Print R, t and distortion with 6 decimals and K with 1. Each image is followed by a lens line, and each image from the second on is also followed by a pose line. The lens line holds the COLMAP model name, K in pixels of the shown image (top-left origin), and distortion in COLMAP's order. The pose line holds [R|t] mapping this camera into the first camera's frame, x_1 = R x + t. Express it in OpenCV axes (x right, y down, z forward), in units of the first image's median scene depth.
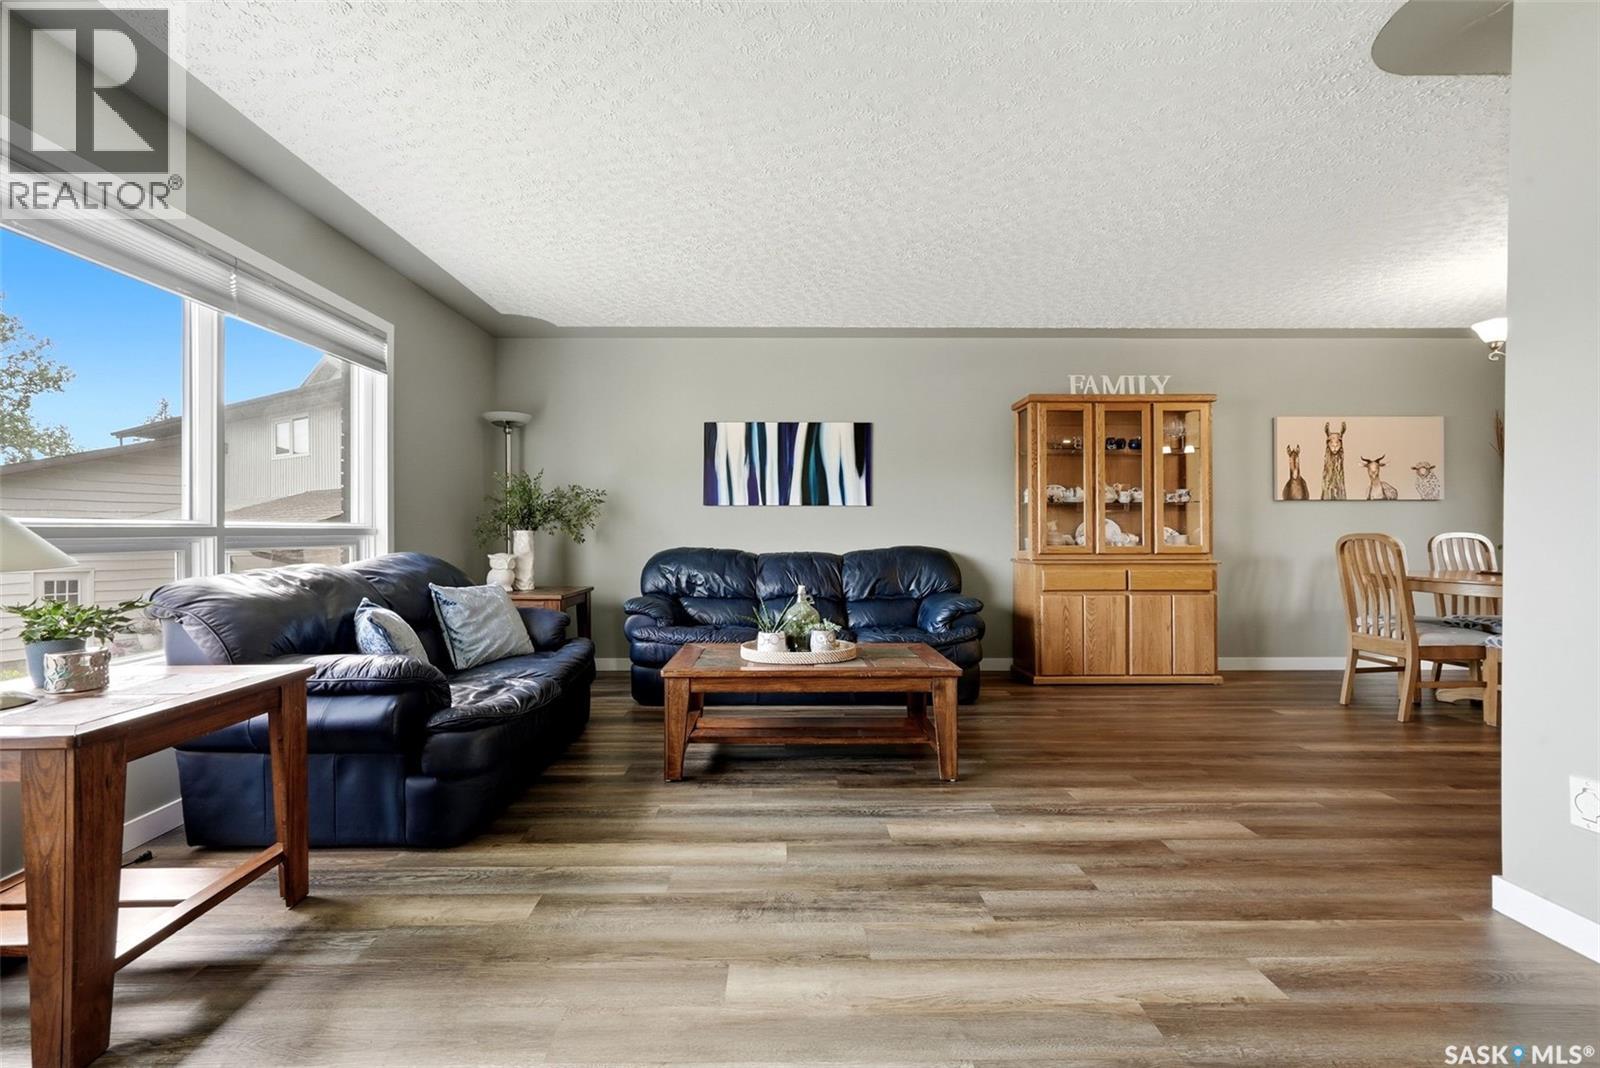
lens RADIAL K [[717.0, 0, 768.2], [0, 717.0, 521.1], [0, 0, 1]] dist [0.009487, 0.000521]
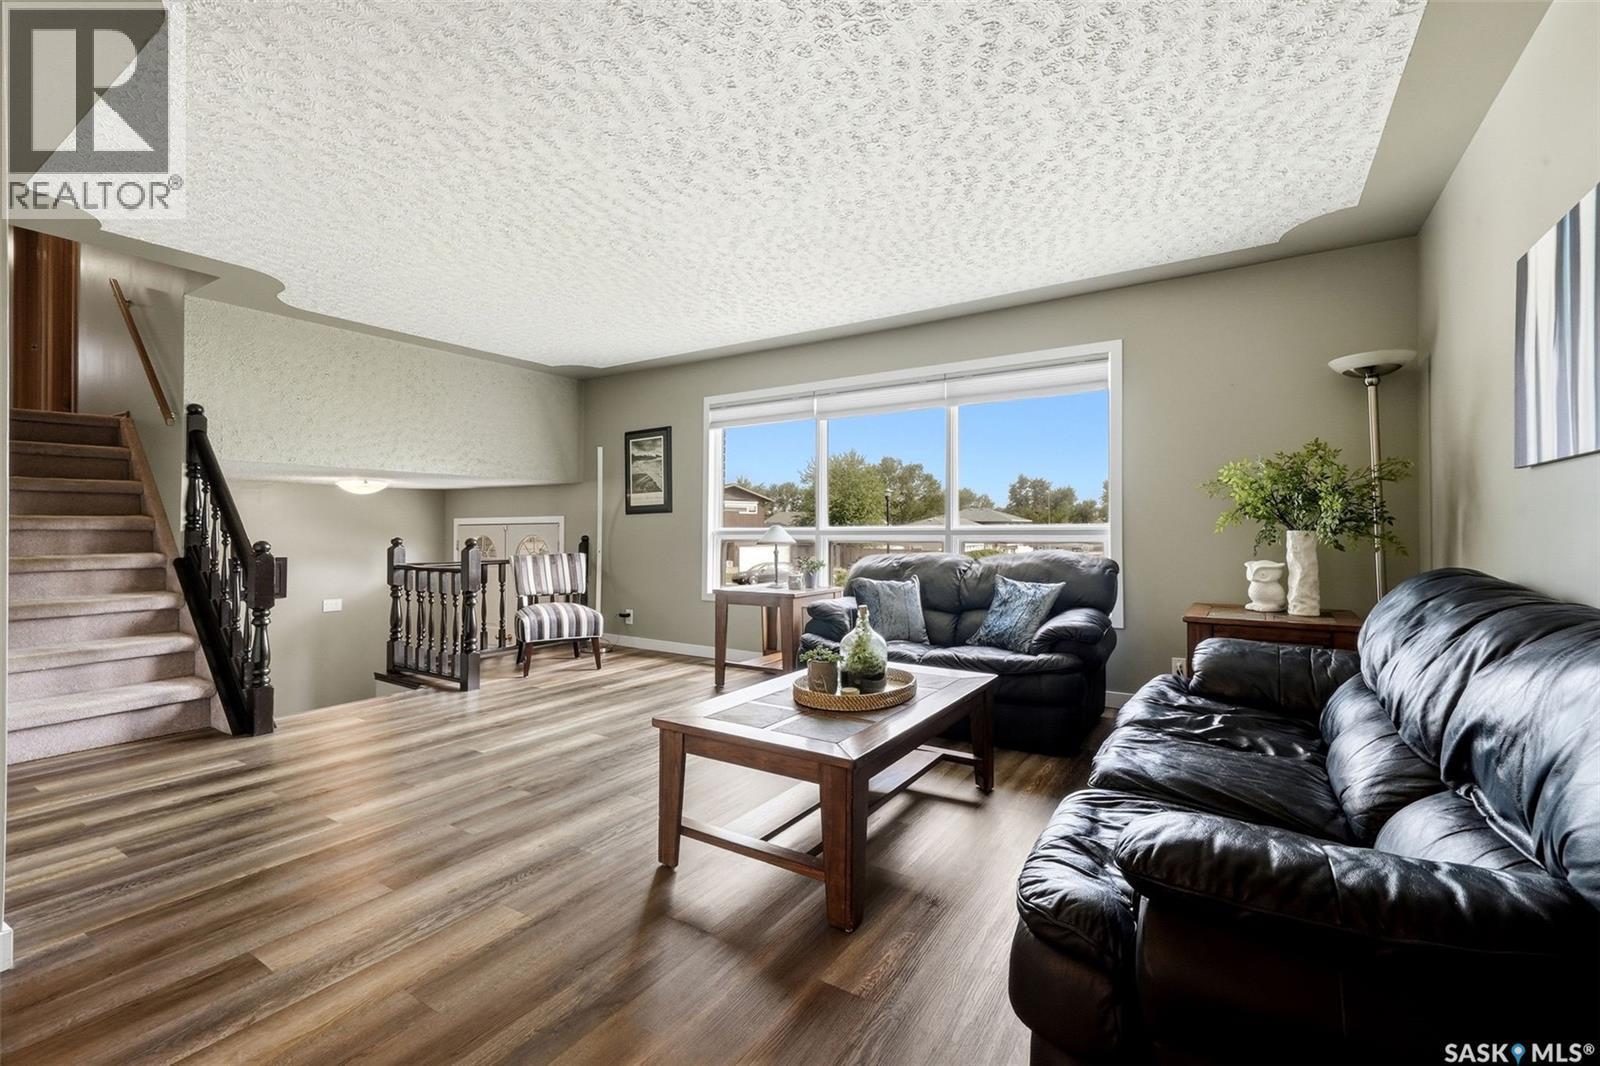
lens RADIAL K [[678.9, 0, 789.8], [0, 678.9, 530.6], [0, 0, 1]] dist [0.001472, 0.000637]
pose [[-0.550716, 0.002006, -0.834690, 1.025604], [0.013268, 0.999892, -0.006351, 0.016985], [0.834587, -0.014572, -0.550683, 1.976216]]
